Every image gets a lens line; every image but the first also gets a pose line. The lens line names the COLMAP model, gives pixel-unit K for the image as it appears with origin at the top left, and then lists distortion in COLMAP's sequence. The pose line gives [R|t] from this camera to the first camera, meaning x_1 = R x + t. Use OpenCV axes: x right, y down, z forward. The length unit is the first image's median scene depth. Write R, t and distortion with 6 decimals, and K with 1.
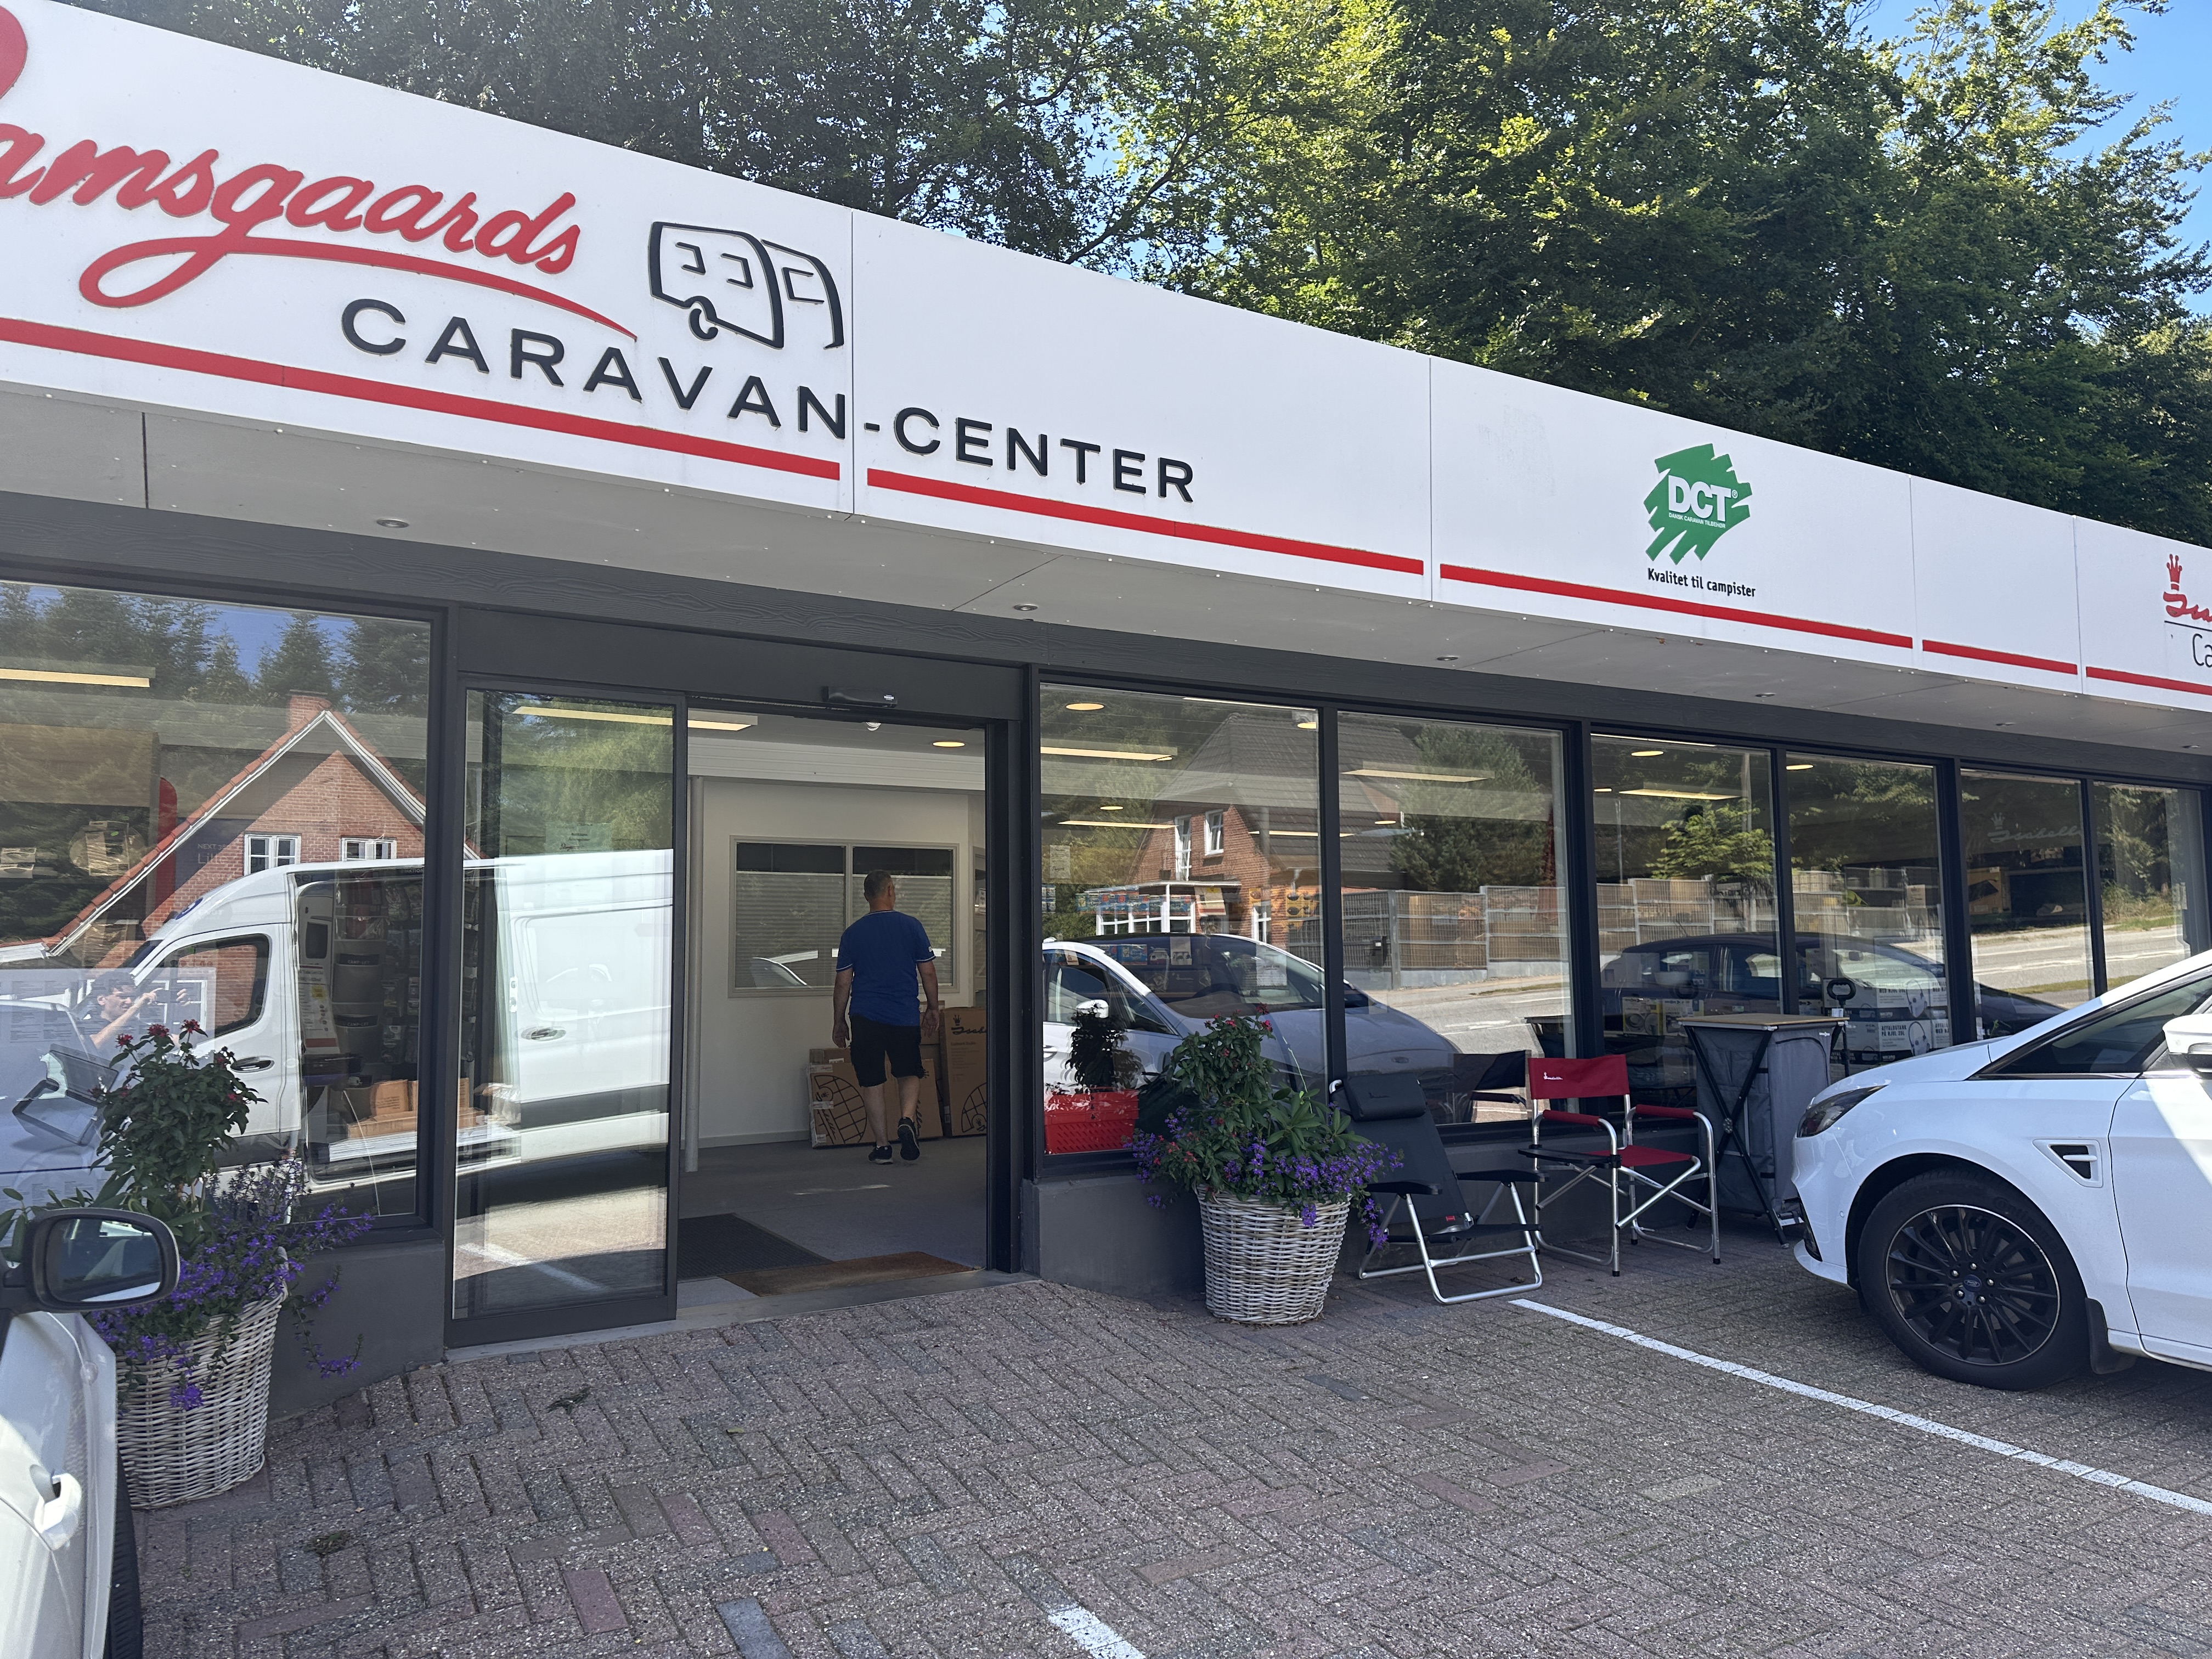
lens RADIAL K [[1529.8, 0, 1109.9], [0, 1529.8, 831.4], [0, 0, 1]] dist [0.025517, -0.027631]
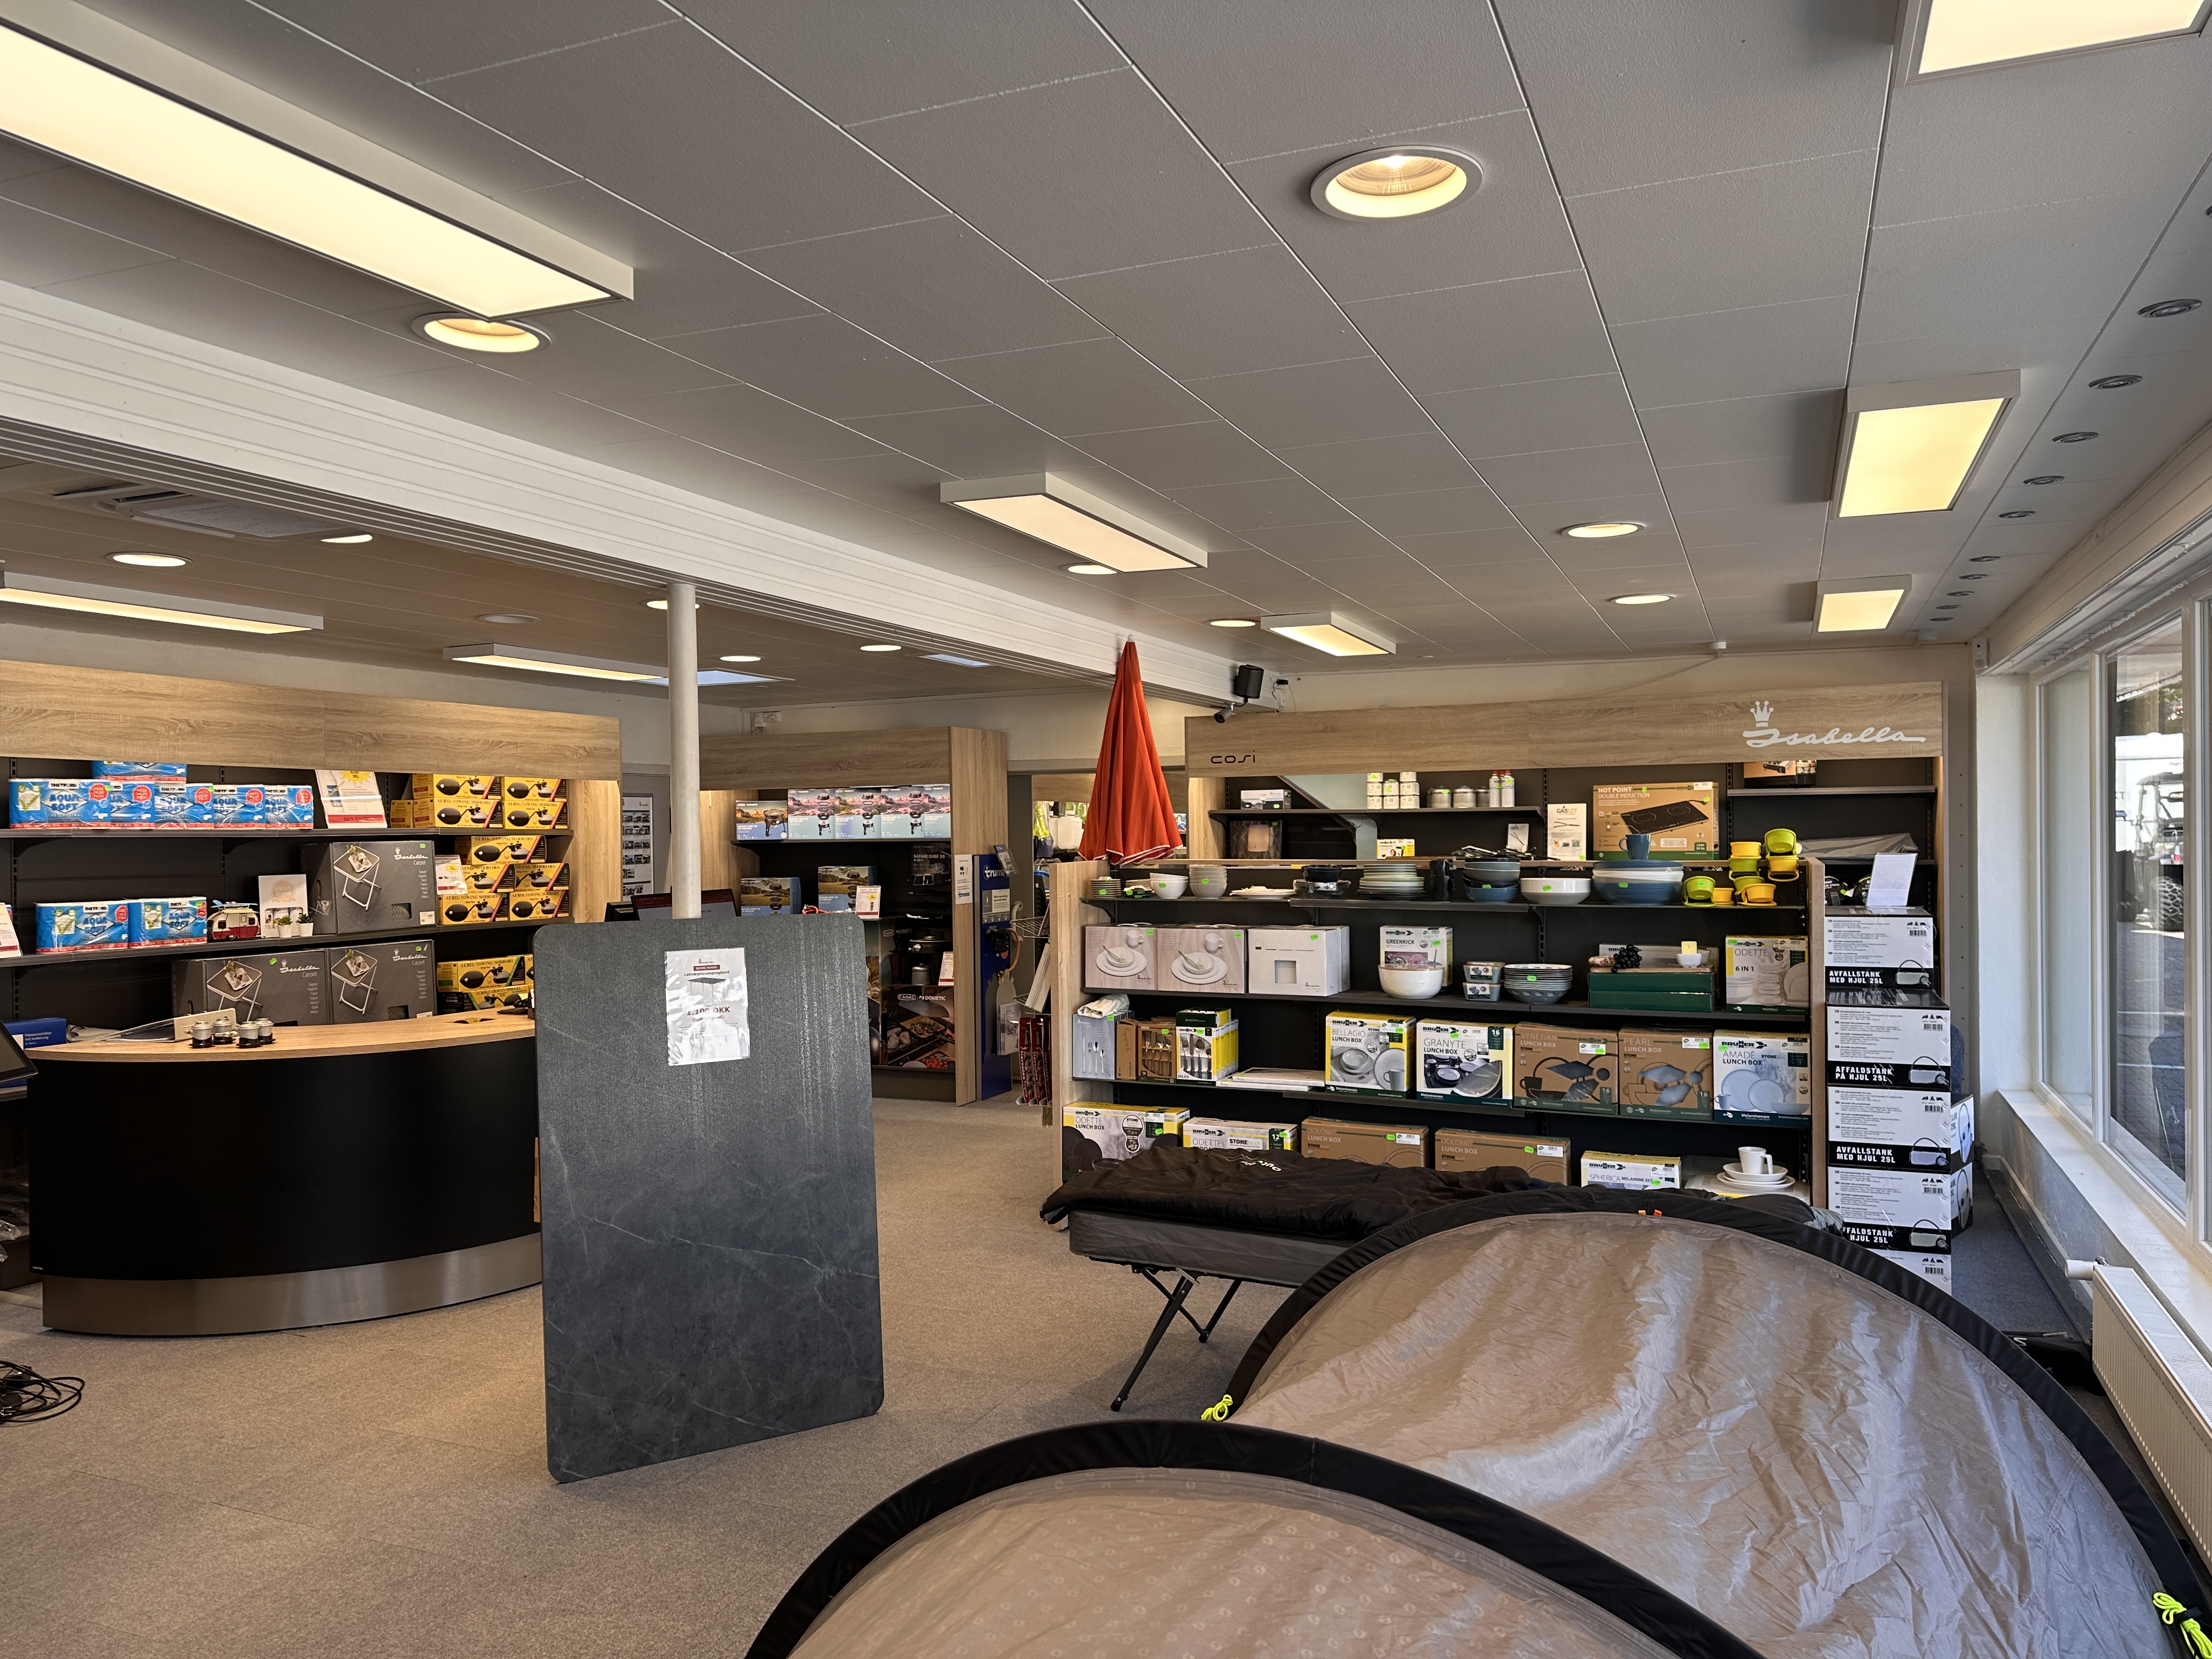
lens RADIAL K [[1529.8, 0, 1106.8], [0, 1529.8, 831.6], [0, 0, 1]] dist [0.025517, -0.027631]
pose [[0.806351, 0.006547, 0.591400, -0.034201], [-0.055732, 0.996330, 0.064959, 0.015423], [-0.588805, -0.085340, 0.803757, 0.612749]]
